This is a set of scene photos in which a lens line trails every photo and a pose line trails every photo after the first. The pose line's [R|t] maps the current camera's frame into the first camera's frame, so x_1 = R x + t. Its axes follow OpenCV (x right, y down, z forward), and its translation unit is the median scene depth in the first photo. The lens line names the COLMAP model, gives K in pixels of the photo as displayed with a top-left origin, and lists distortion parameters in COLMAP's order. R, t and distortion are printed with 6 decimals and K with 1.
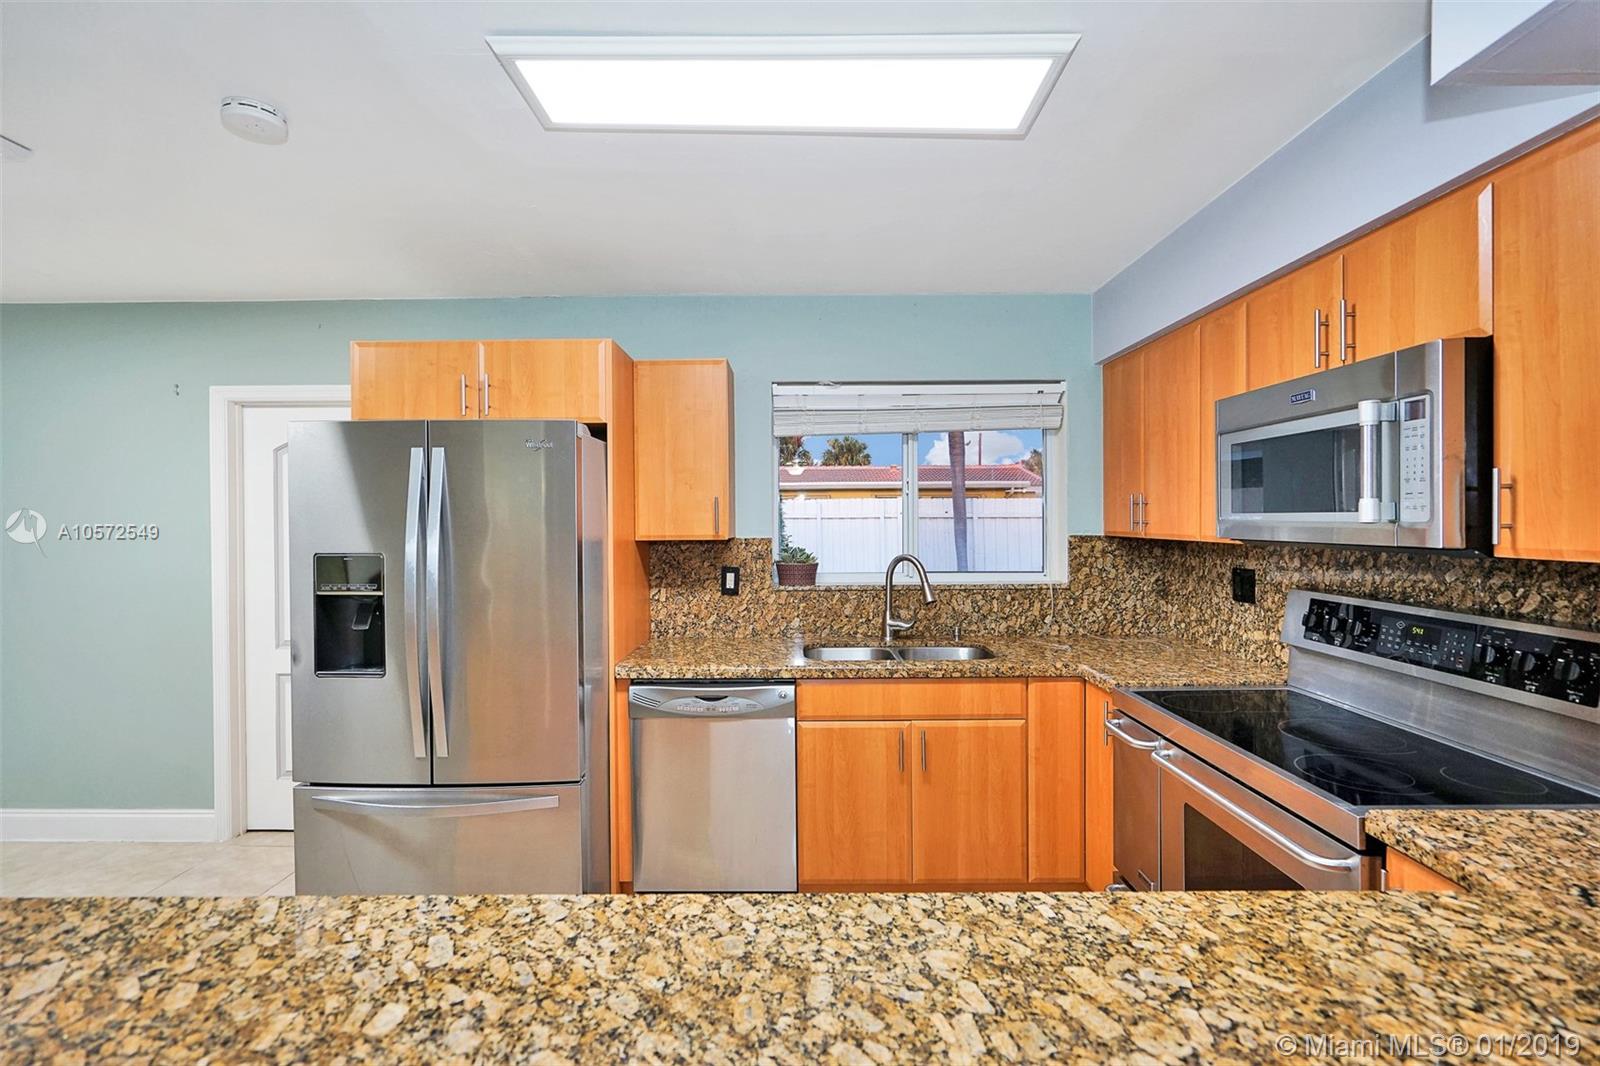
lens RADIAL K [[722.8, 0, 806.1], [0, 722.8, 527.4], [0, 0, 1]] dist [0.019793, 0.000107]
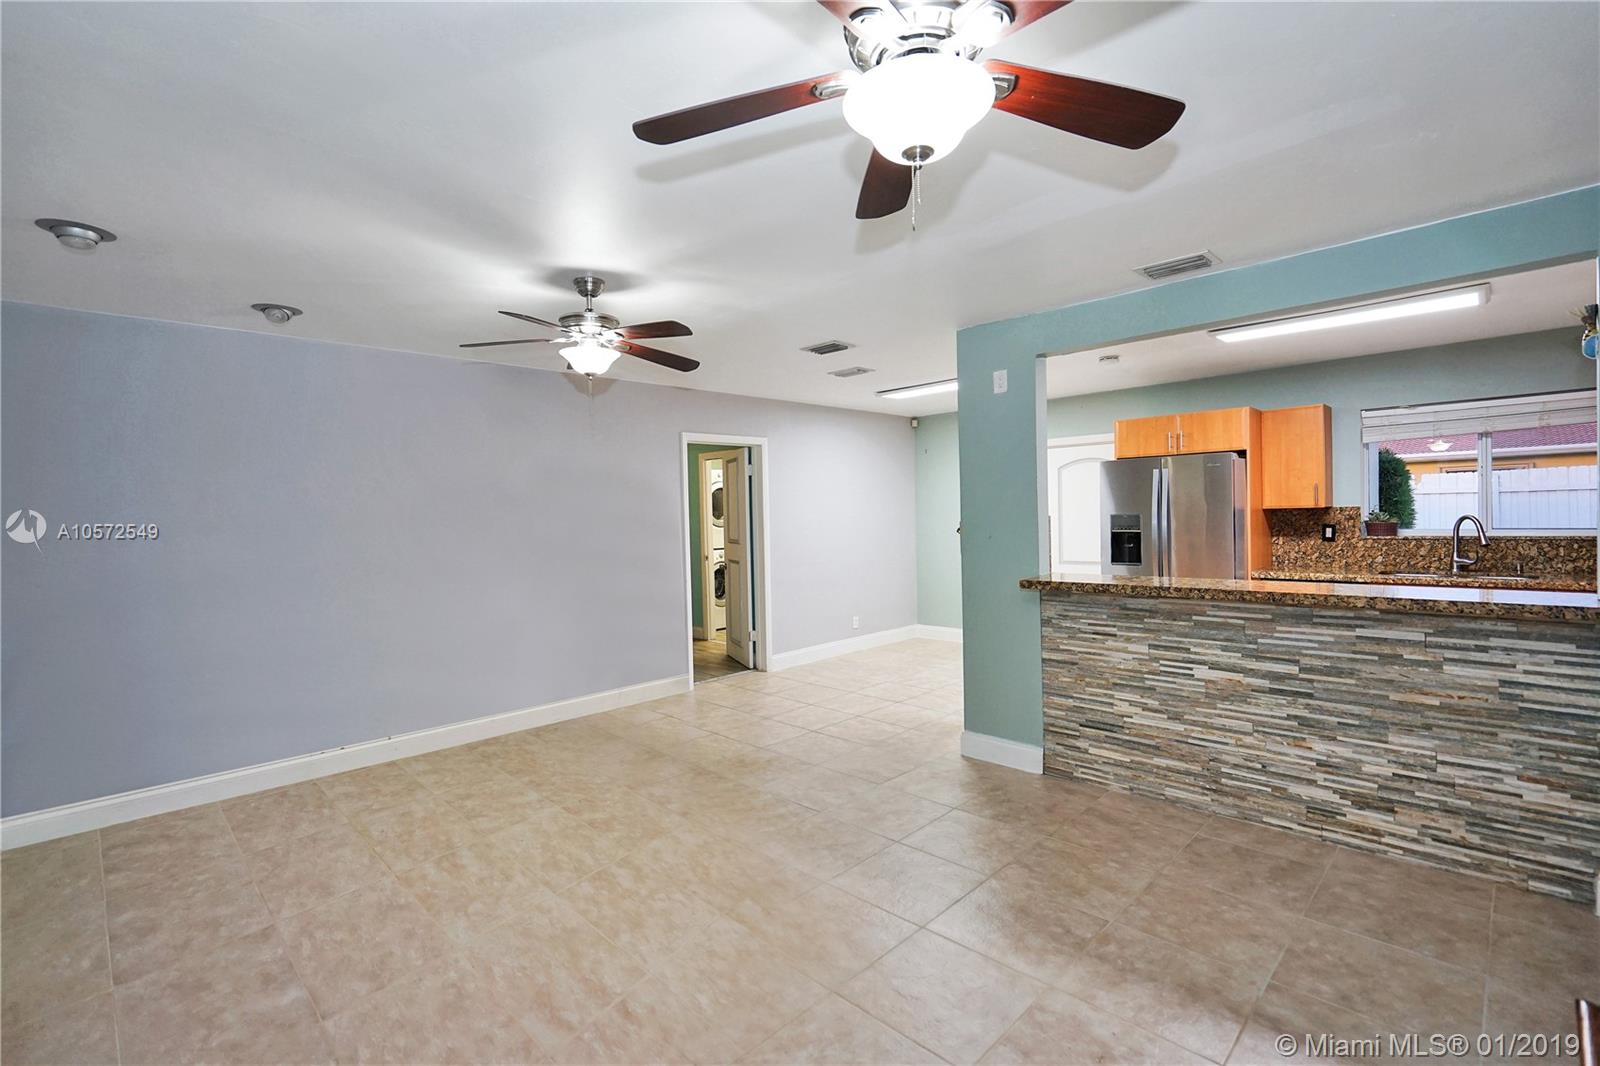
lens RADIAL K [[722.8, 0, 806.1], [0, 722.8, 527.4], [0, 0, 1]] dist [0.019793, 0.000107]
pose [[0.710144, 0.002652, -0.704051, 0.232123], [0.015302, 0.999699, 0.019200, 0.011155], [0.703890, -0.024408, 0.709889, -1.078833]]
